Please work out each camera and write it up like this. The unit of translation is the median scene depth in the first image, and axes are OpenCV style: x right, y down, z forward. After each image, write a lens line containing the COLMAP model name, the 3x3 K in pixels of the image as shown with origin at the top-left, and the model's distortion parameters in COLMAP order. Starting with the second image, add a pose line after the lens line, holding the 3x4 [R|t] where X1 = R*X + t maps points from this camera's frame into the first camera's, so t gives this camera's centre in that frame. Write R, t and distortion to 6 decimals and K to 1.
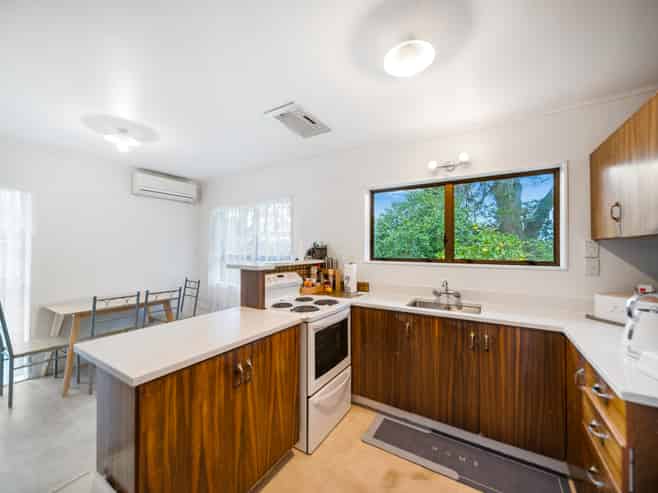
lens RADIAL K [[264.2, 0, 342.0], [0, 264.2, 250.9], [0, 0, 1]] dist [-0.000100, -0.000067]
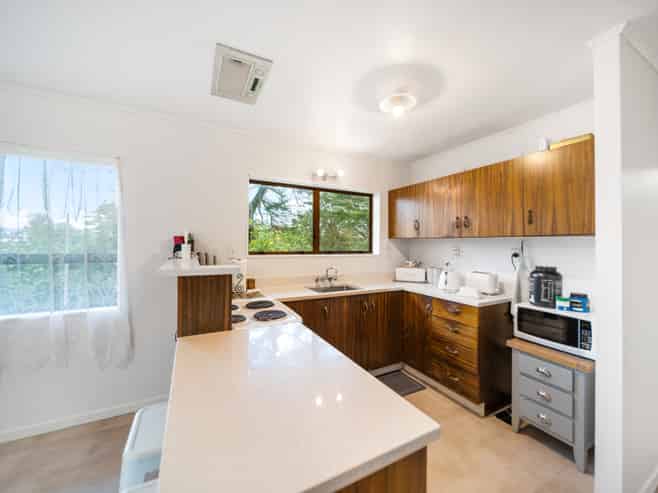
lens RADIAL K [[251.7, 0, 329.0], [0, 251.7, 246.5], [0, 0, 1]] dist [-0.000438, -0.000033]
pose [[0.536290, -0.009976, 0.843975, -0.619090], [-0.001353, 0.999919, 0.012679, -0.005740], [-0.844033, -0.007942, 0.536232, 0.360493]]
